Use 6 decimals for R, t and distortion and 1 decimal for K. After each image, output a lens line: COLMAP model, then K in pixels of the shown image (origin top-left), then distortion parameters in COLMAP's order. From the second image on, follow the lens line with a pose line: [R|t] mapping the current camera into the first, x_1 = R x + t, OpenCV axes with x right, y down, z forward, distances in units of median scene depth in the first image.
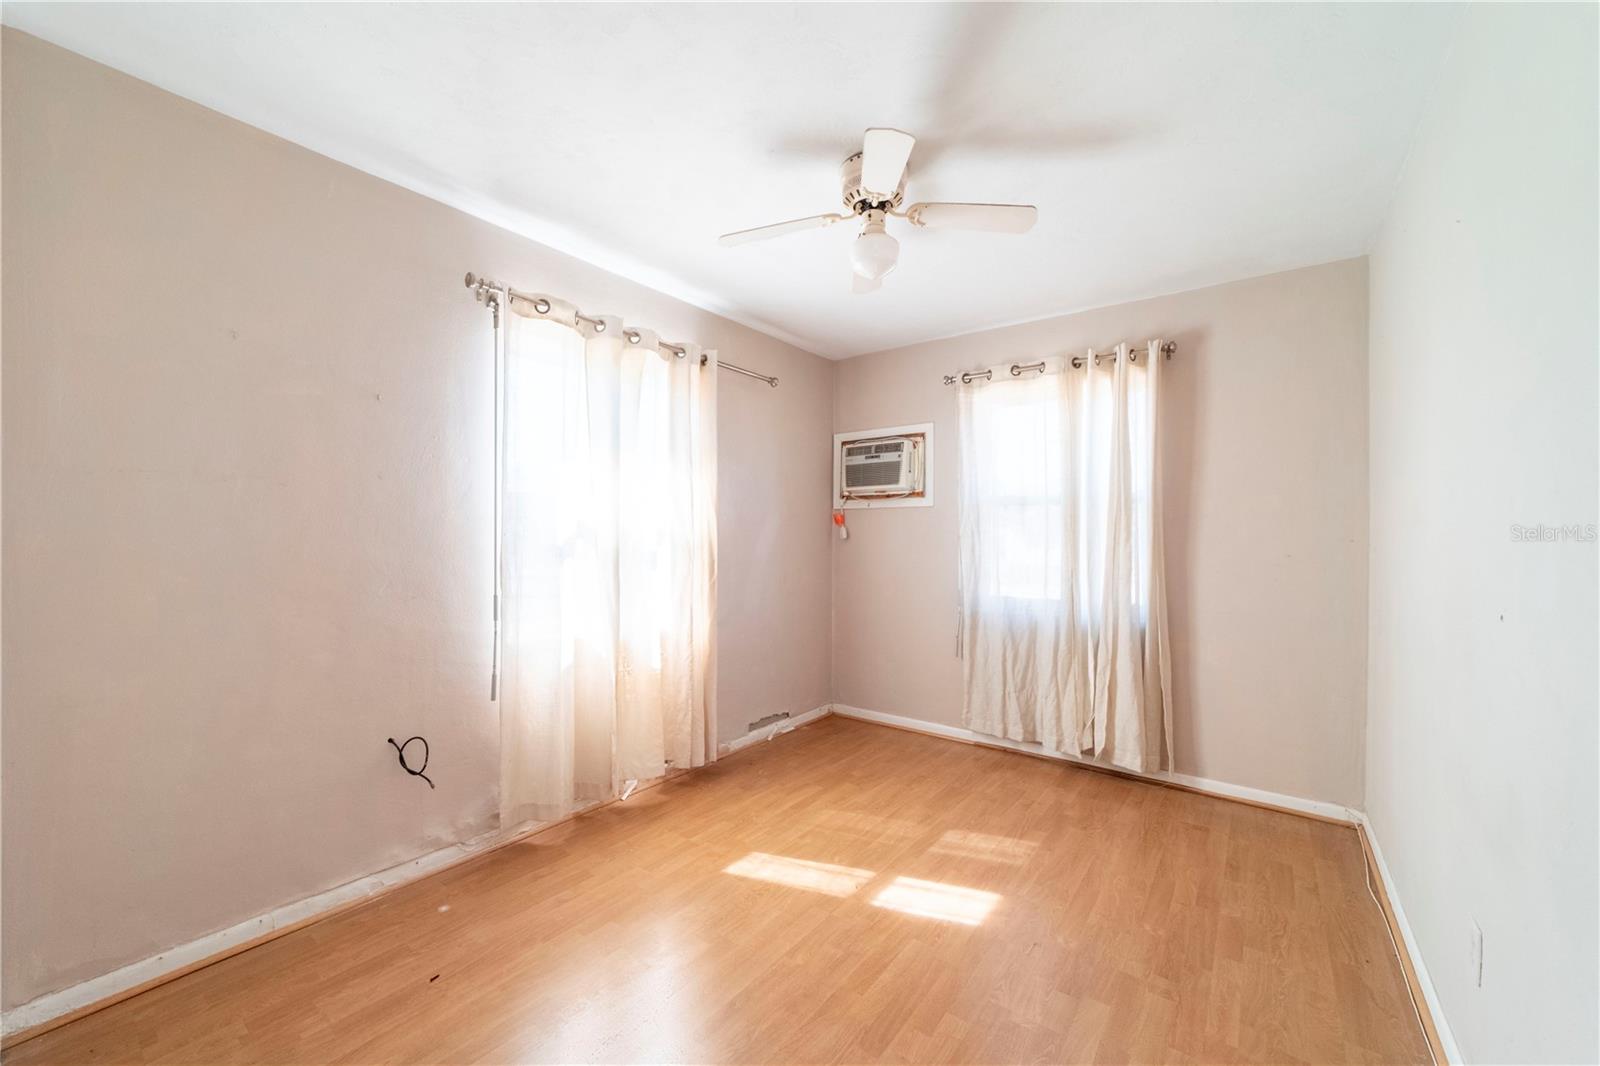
lens RADIAL K [[614.2, 0, 801.2], [0, 614.2, 536.5], [0, 0, 1]] dist [-0.011338, 0.002184]
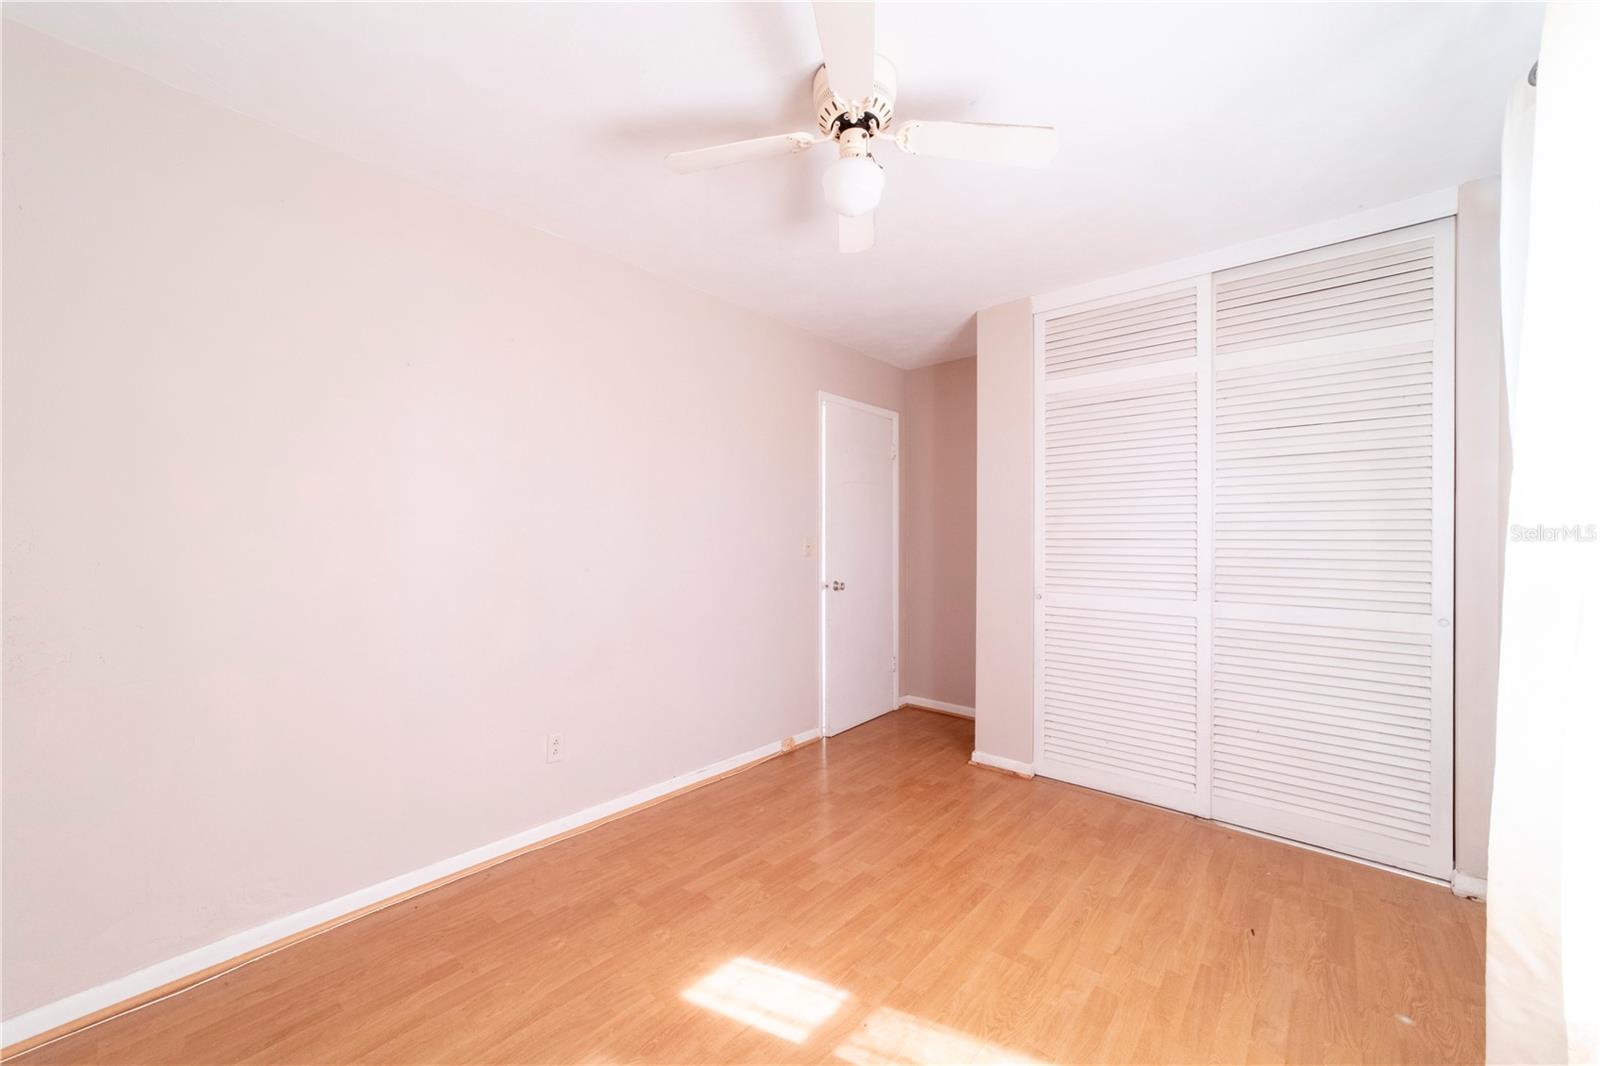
lens RADIAL K [[614.2, 0, 797.6], [0, 614.2, 536.3], [0, 0, 1]] dist [-0.011338, 0.002184]
pose [[-0.997047, -0.008242, 0.076346, 0.138922], [-0.008953, 0.999920, -0.008976, 0.012464], [-0.076266, -0.009633, -0.997041, 1.983750]]
